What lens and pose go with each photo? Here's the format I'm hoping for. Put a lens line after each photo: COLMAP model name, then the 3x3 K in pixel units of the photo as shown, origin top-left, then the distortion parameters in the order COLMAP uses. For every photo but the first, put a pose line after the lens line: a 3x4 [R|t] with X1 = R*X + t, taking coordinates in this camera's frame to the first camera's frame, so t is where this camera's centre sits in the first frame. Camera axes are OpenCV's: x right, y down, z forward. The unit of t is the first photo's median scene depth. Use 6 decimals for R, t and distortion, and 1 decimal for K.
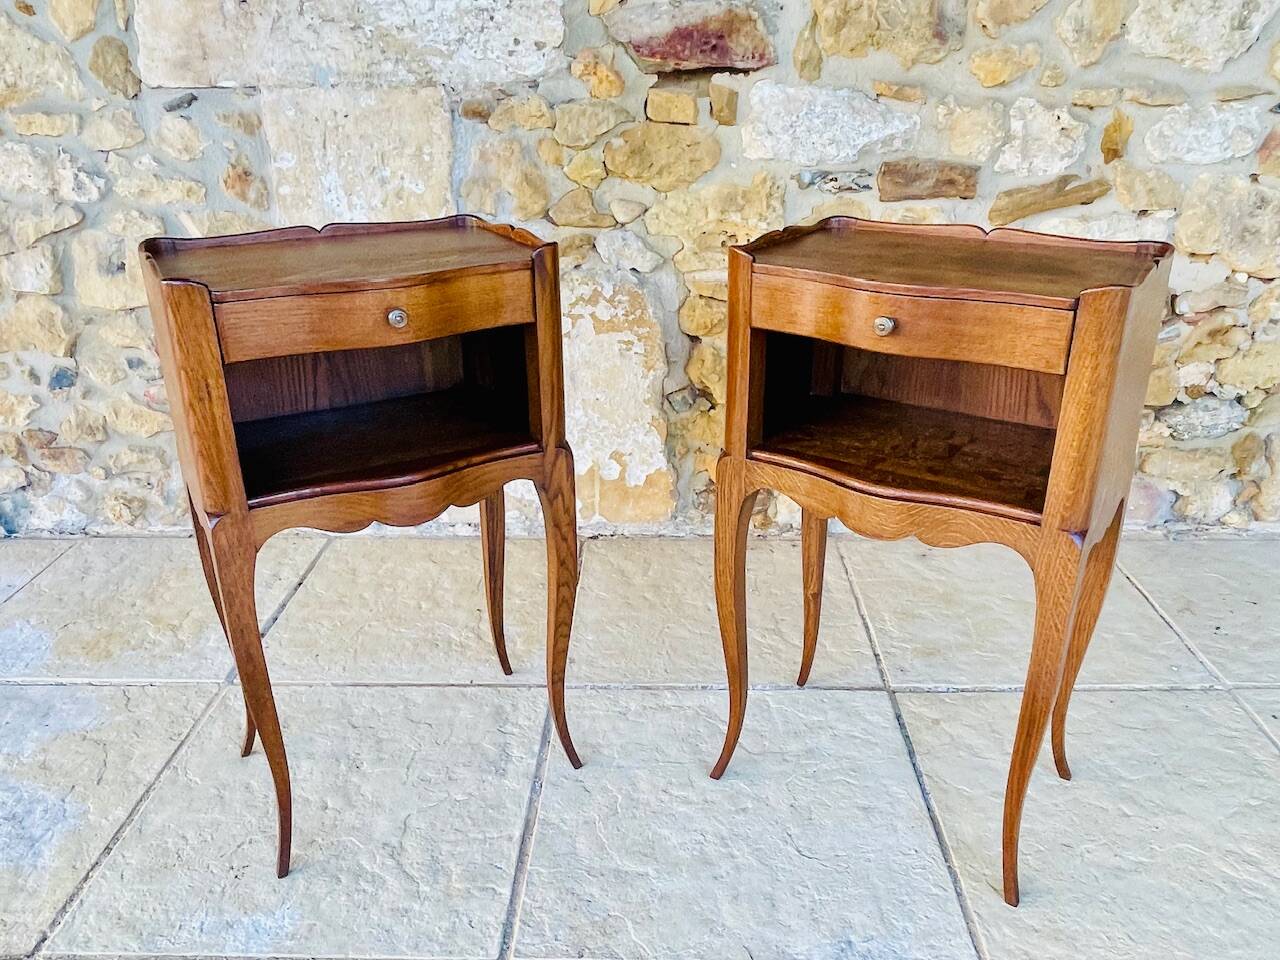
lens RADIAL K [[983.1, 0, 651.2], [0, 983.1, 486.3], [0, 0, 1]] dist [0.028044, -0.054670]
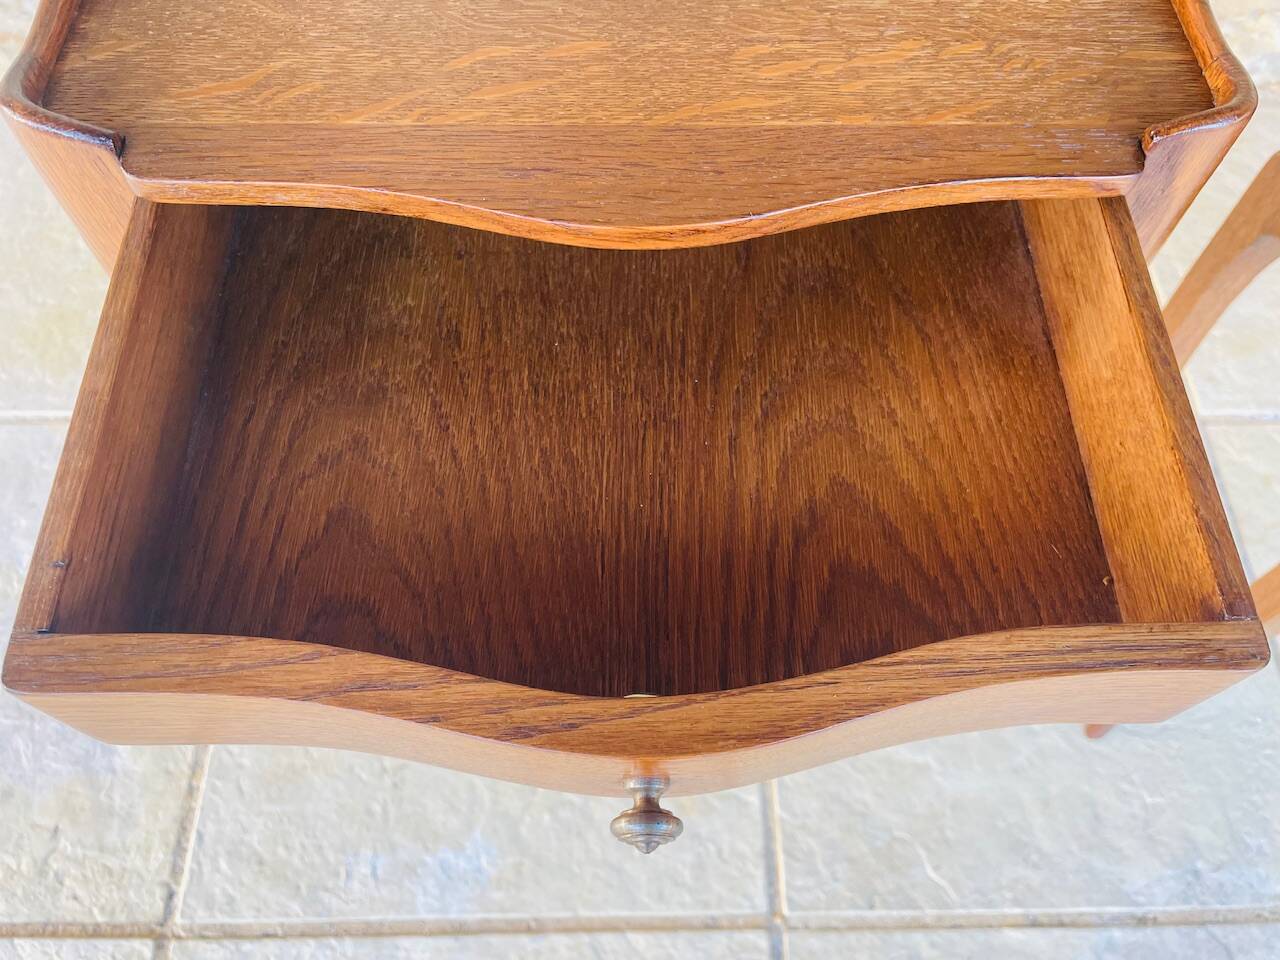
lens RADIAL K [[990.9, 0, 640.0], [0, 990.9, 480.0], [0, 0, 1]] dist [0.052218, -0.088142]
pose [[0.998915, -0.016895, 0.043404, -0.181234], [-0.013151, 0.791661, 0.610819, -0.181330], [-0.044681, -0.610727, 0.790580, 0.366135]]
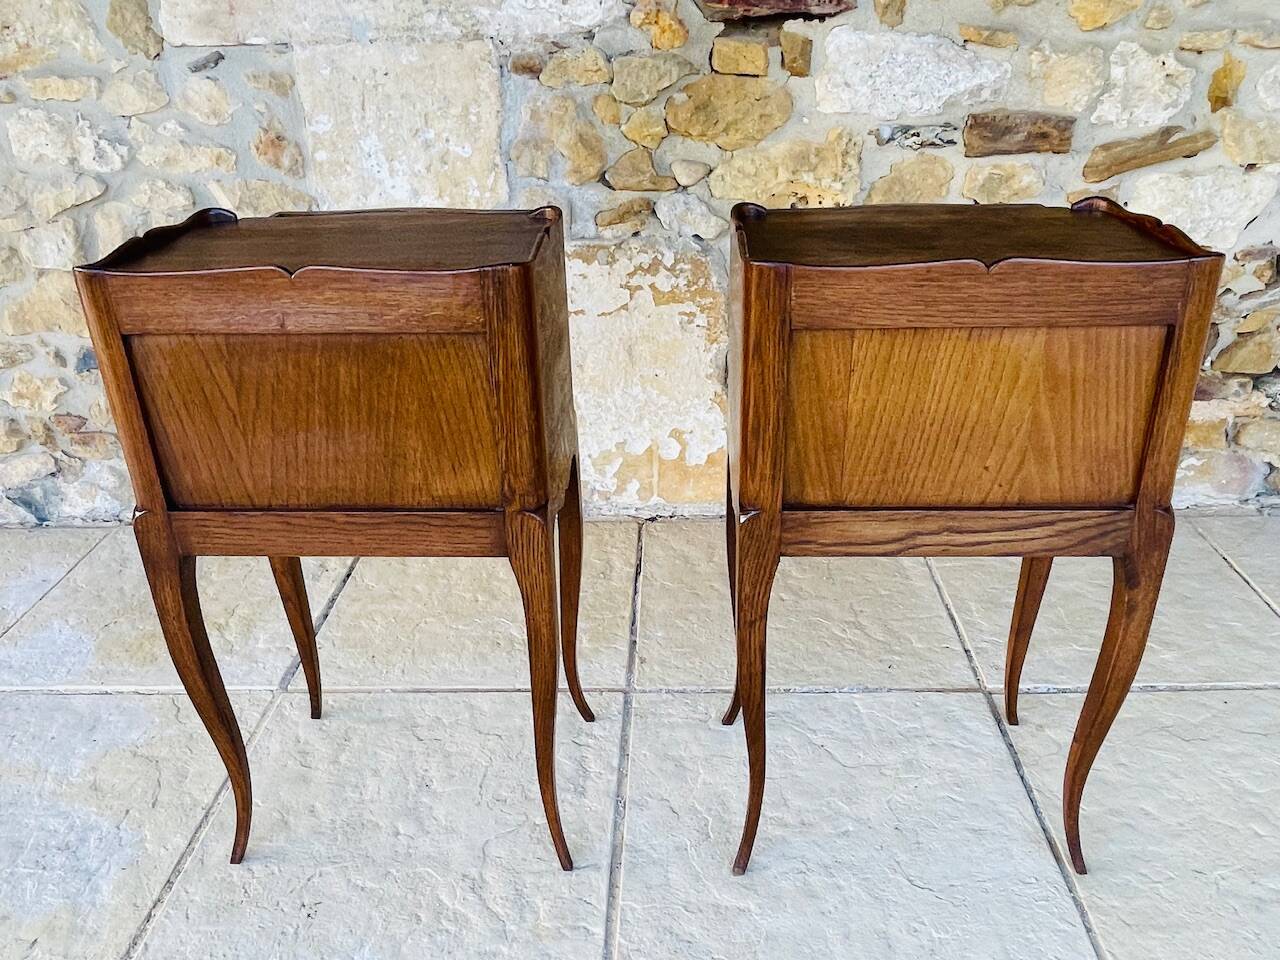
lens RADIAL K [[983.5, 0, 651.7], [0, 983.5, 478.8], [0, 0, 1]] dist [0.025062, -0.051461]
pose [[0.999852, -0.012431, -0.011858, -0.055301], [0.013026, 0.998588, 0.051494, -0.042301], [0.011201, -0.051641, 0.998603, 0.063825]]
